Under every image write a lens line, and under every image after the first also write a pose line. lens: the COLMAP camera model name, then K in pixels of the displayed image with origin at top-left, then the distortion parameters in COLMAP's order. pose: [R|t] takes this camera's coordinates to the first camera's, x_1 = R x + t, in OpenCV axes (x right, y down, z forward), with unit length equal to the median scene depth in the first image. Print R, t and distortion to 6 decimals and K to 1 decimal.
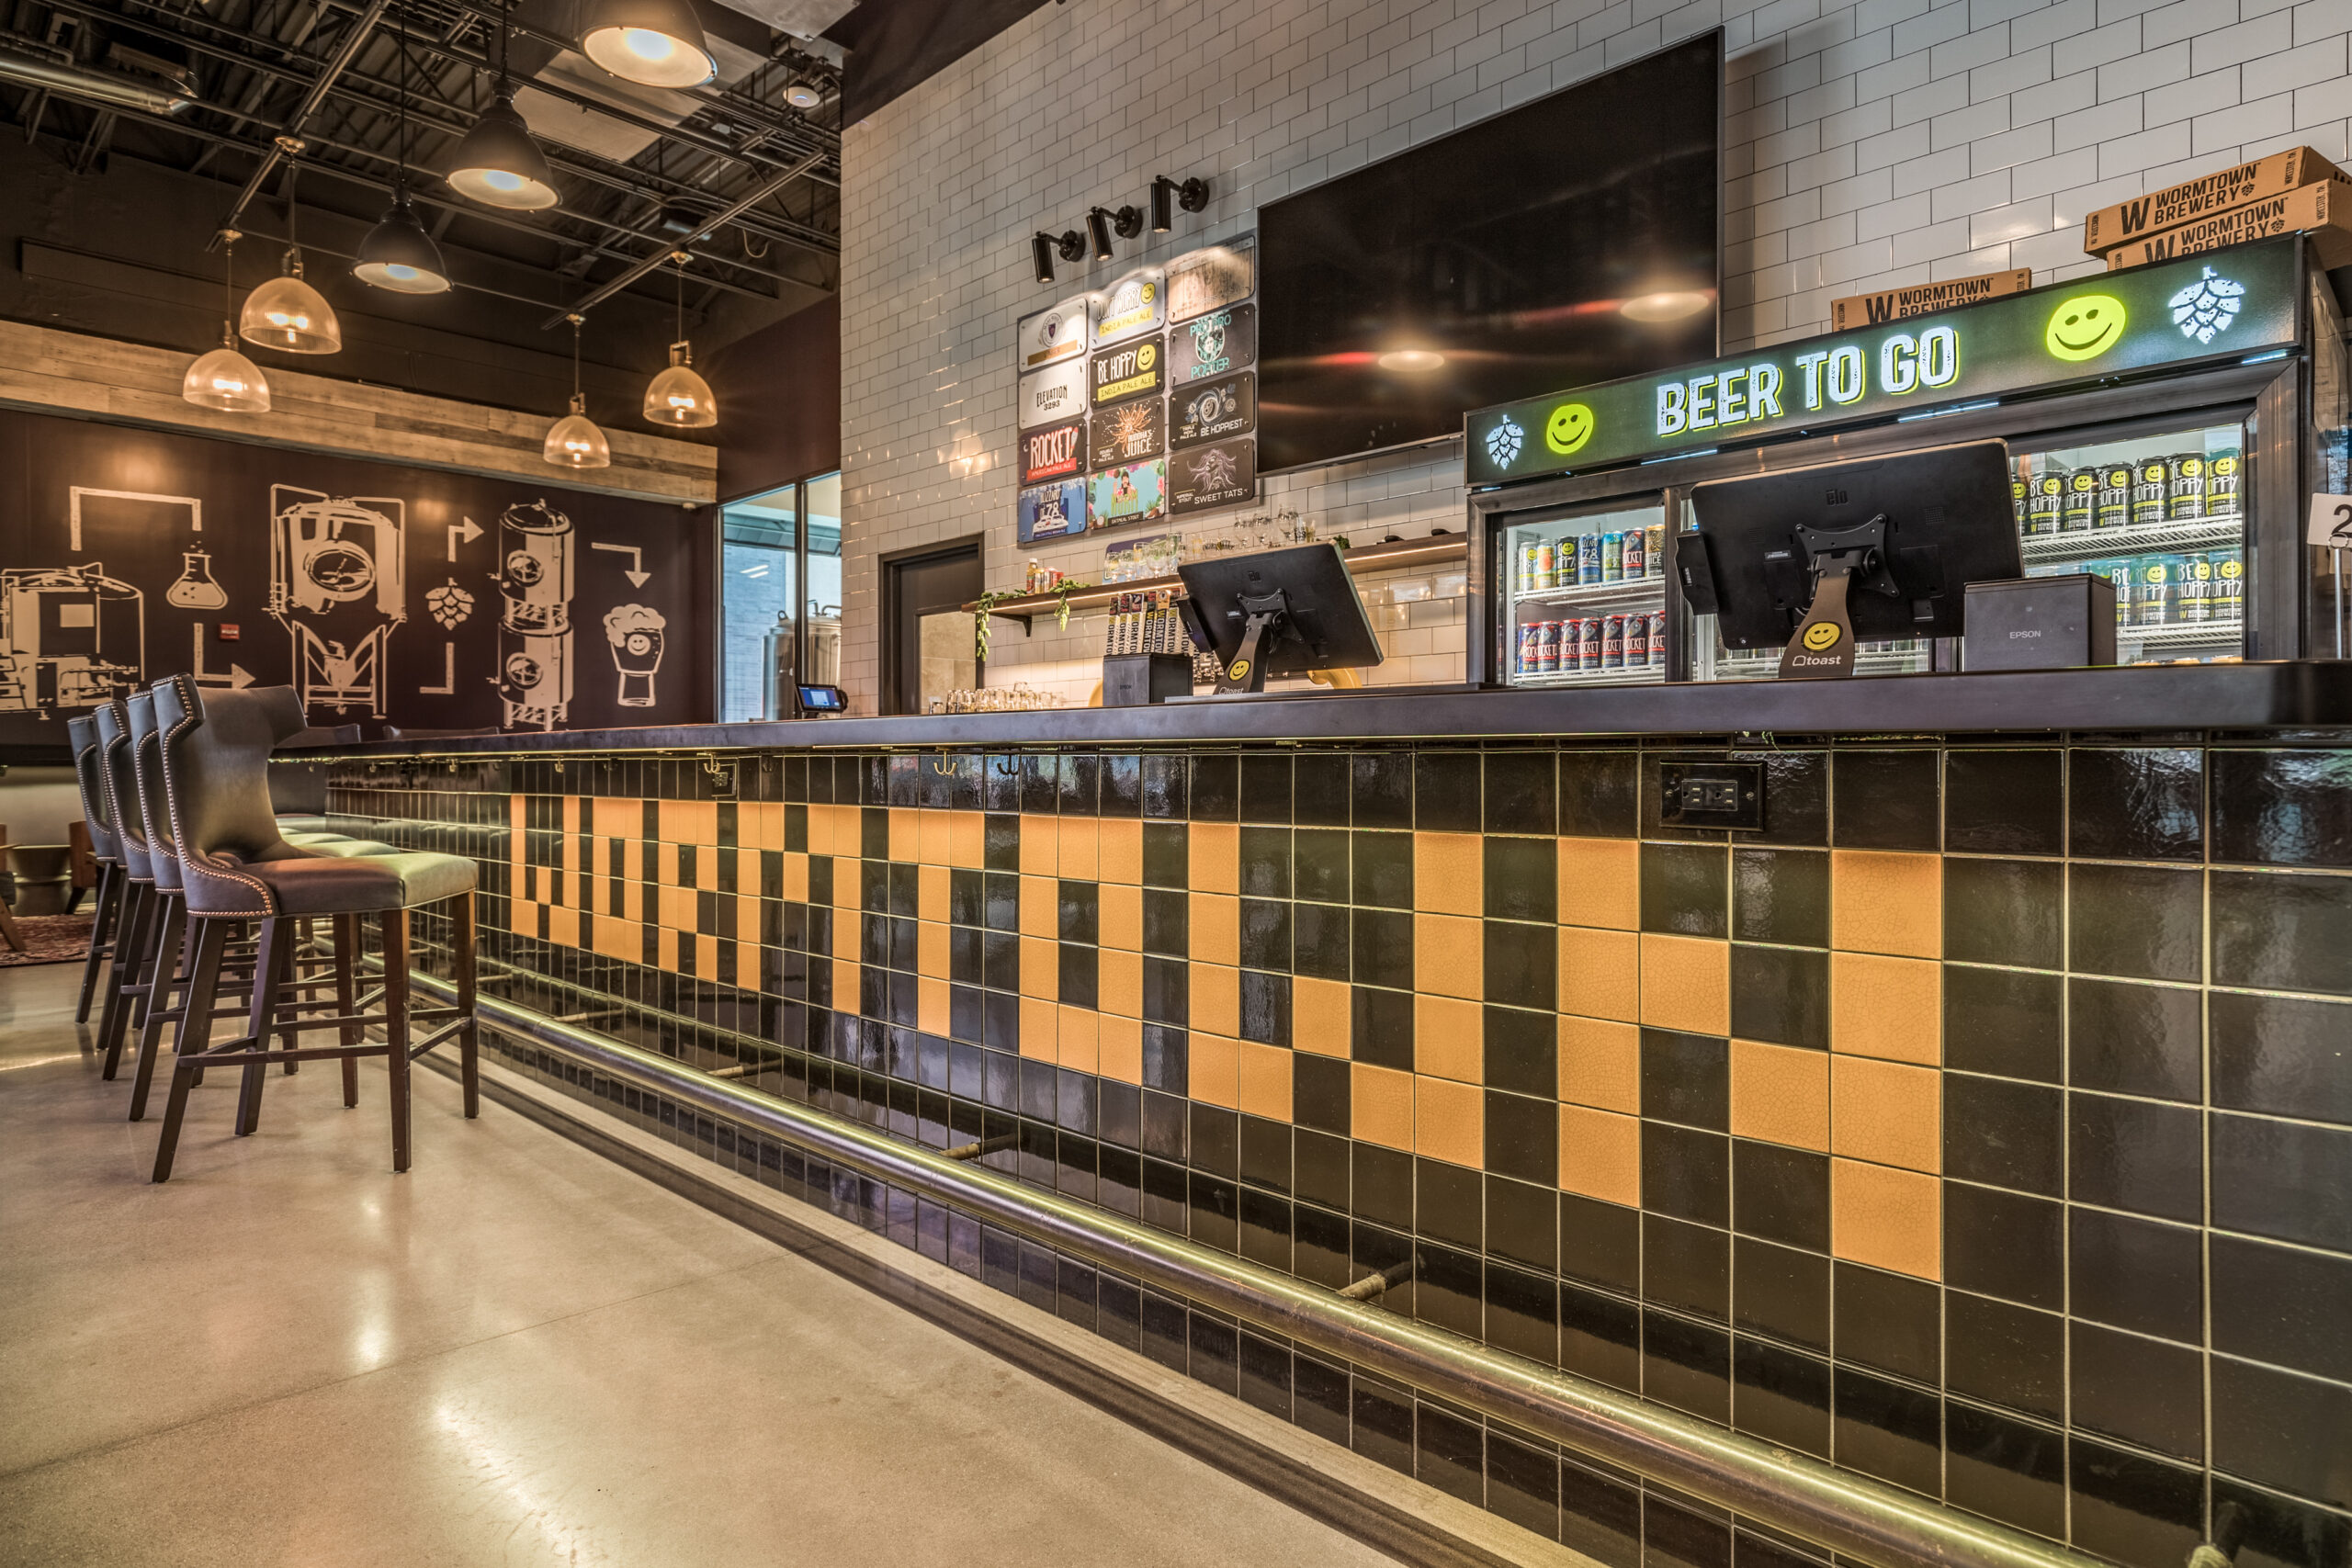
lens RADIAL K [[1298.6, 0, 1201.3], [0, 1298.6, 761.5], [0, 0, 1]] dist [0.000653, 0.000628]
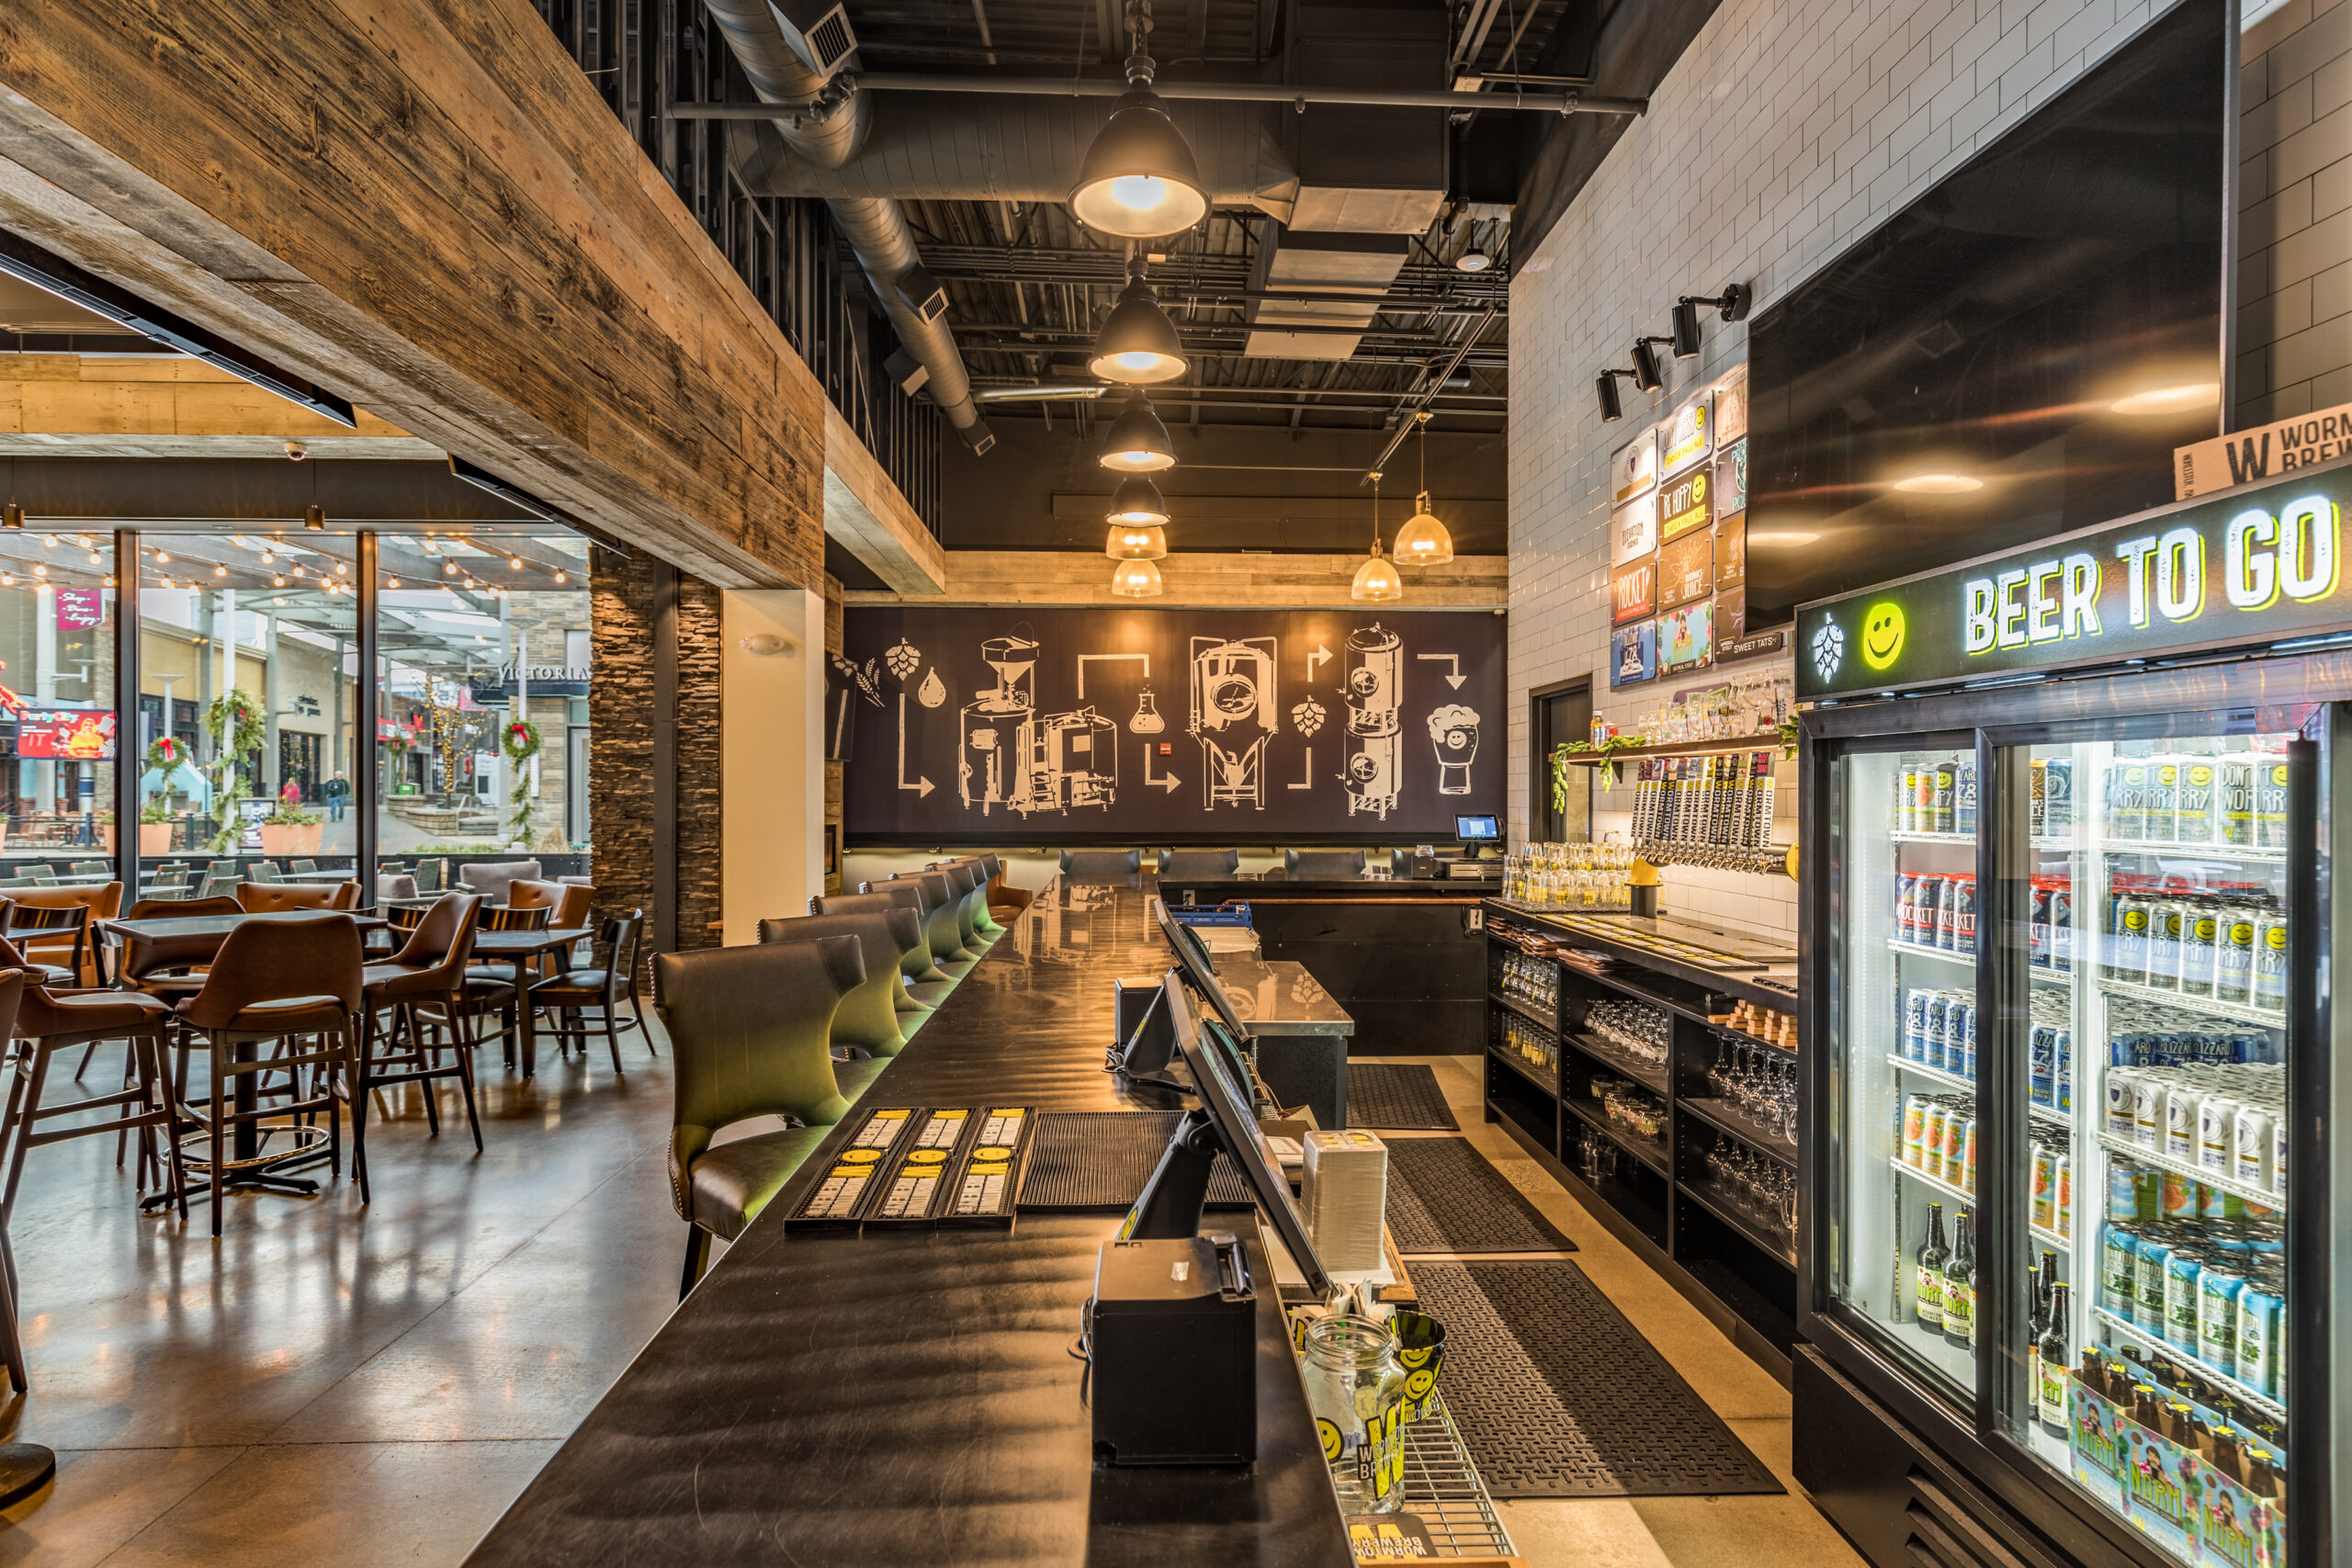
lens RADIAL K [[1228.4, 0, 1192.8], [0, 1228.4, 792.3], [0, 0, 1]] dist [-0.004044, -0.000683]
pose [[0.730201, 0.000519, -0.683232, 0.157378], [0.000954, 0.999998, 0.001780, -0.056150], [0.683232, -0.001952, 0.730199, 0.074344]]
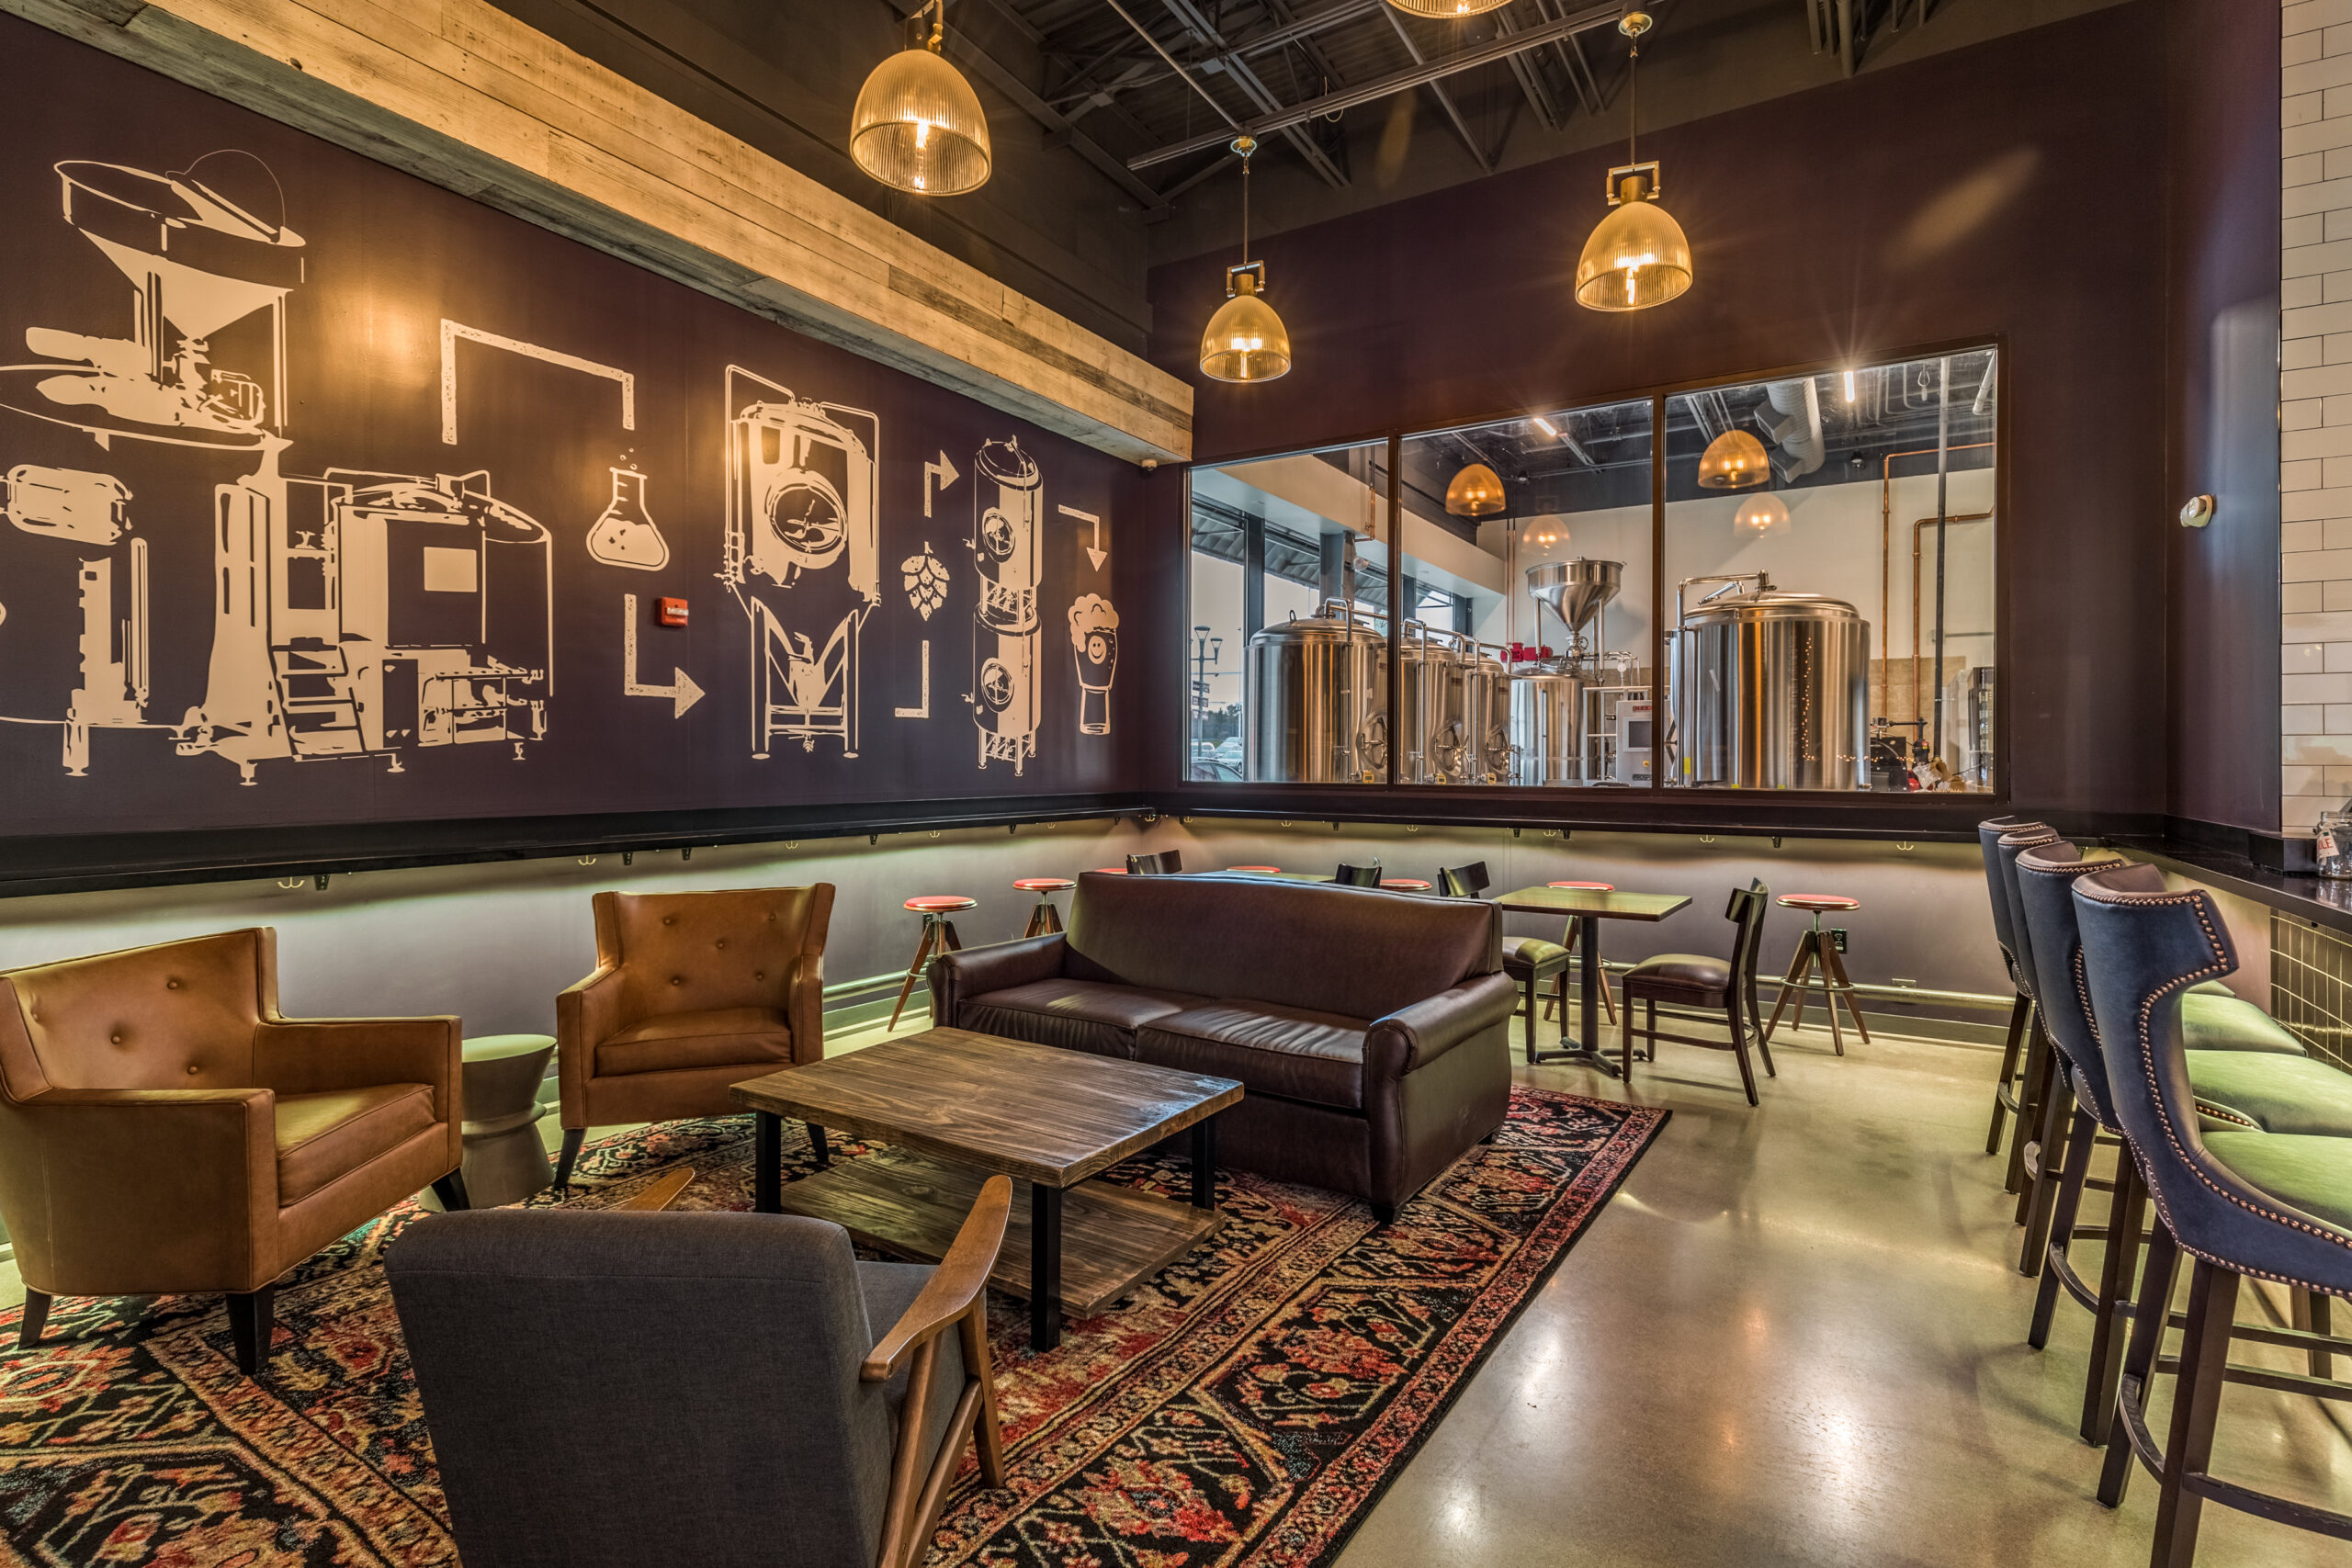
lens RADIAL K [[1082.5, 0, 1165.6], [0, 1082.5, 761.2], [0, 0, 1]] dist [-0.000591, -0.000354]
pose [[0.975408, 0.005334, 0.220341, -0.640139], [-0.006719, 0.999962, 0.005537, -0.037730], [-0.220303, -0.006881, 0.975407, 0.483937]]
